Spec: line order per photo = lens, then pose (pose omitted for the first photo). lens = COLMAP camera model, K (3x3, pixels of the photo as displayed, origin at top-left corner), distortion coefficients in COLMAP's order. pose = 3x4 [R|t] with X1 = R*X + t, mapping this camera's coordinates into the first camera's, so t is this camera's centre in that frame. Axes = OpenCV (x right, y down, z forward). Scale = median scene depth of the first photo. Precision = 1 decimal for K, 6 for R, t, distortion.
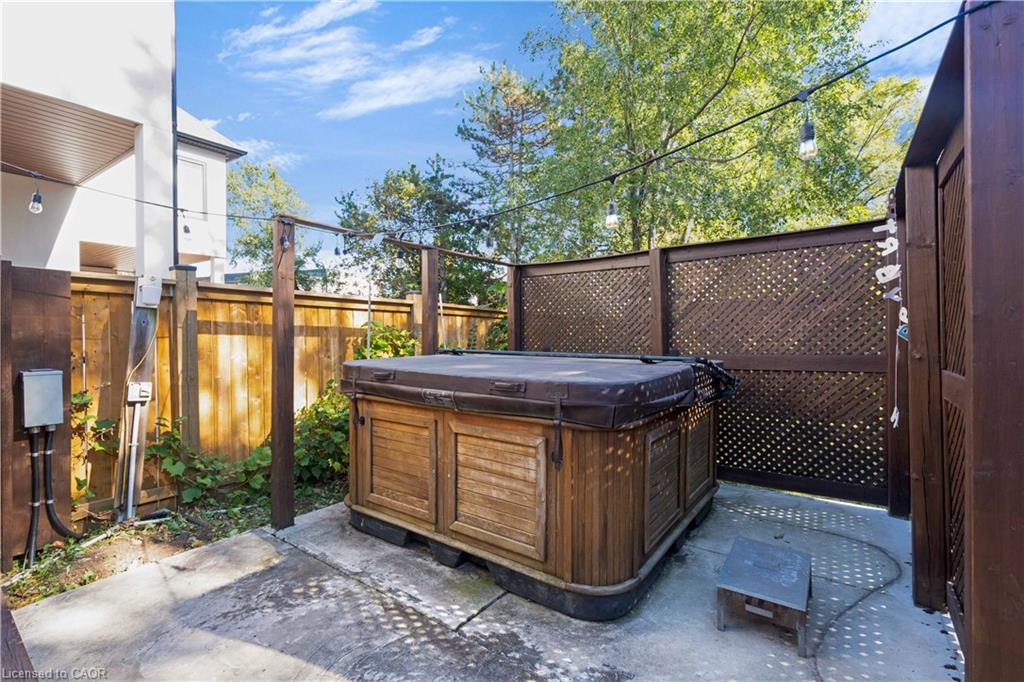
lens RADIAL K [[474.2, 0, 514.1], [0, 474.2, 338.0], [0, 0, 1]] dist [-0.003629, -0.000397]
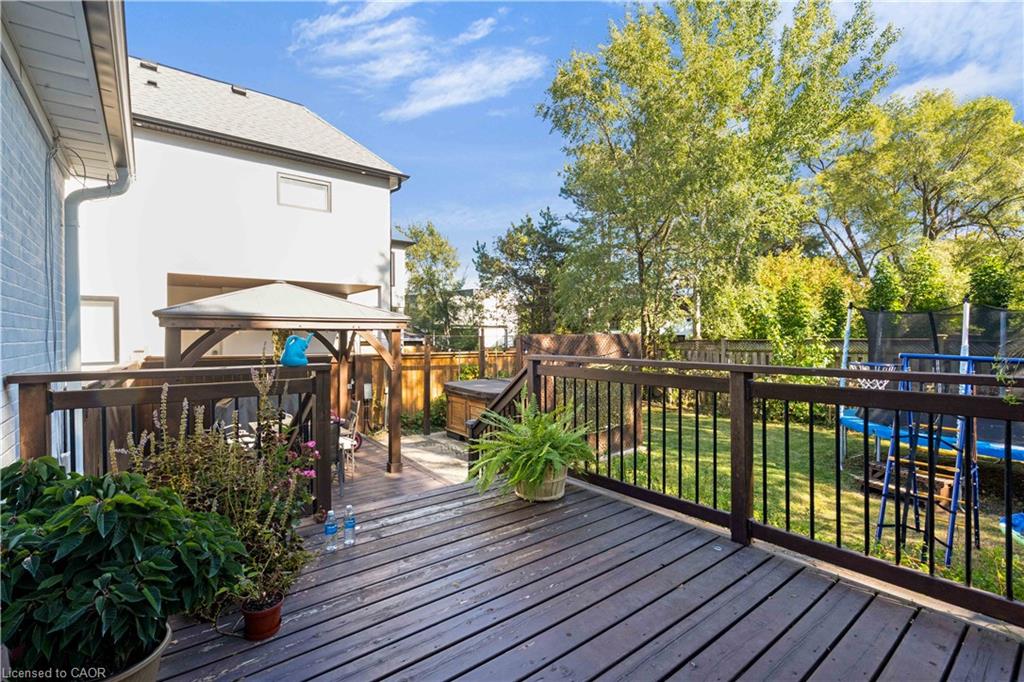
lens RADIAL K [[474.2, 0, 513.0], [0, 474.2, 340.1], [0, 0, 1]] dist [-0.003629, -0.000397]
pose [[0.953185, 0.005796, -0.302332, 0.676014], [-0.005402, 0.999983, 0.002140, -0.159850], [0.302340, -0.000407, 0.953200, -1.229362]]
